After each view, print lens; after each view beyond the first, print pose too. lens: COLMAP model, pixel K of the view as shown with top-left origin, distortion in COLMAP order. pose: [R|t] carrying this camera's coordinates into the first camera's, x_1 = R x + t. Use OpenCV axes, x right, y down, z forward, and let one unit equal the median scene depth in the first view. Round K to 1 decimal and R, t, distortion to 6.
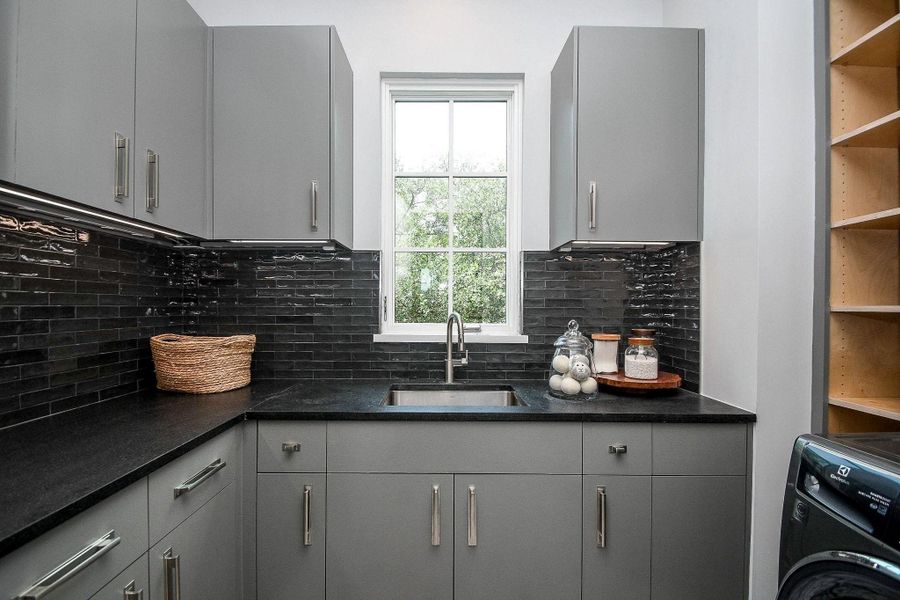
lens RADIAL K [[394.5, 0, 449.0], [0, 394.5, 302.0], [0, 0, 1]] dist [0.005114, -0.000375]
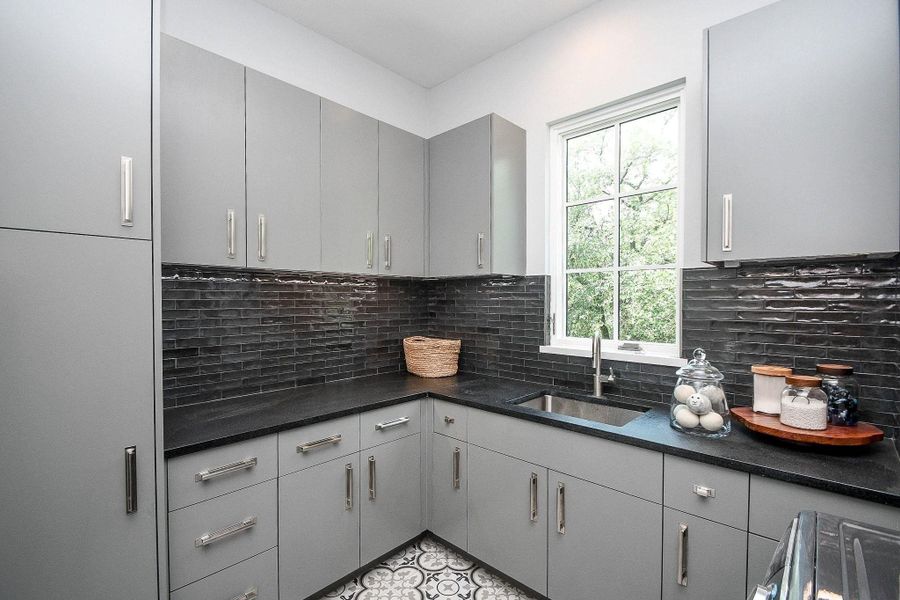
lens RADIAL K [[394.5, 0, 445.9], [0, 394.5, 301.5], [0, 0, 1]] dist [0.005114, -0.000375]
pose [[0.733962, -0.003608, -0.679181, 0.436153], [0.006591, 0.999977, 0.001810, -0.059234], [0.679158, -0.005805, 0.733969, -0.074105]]
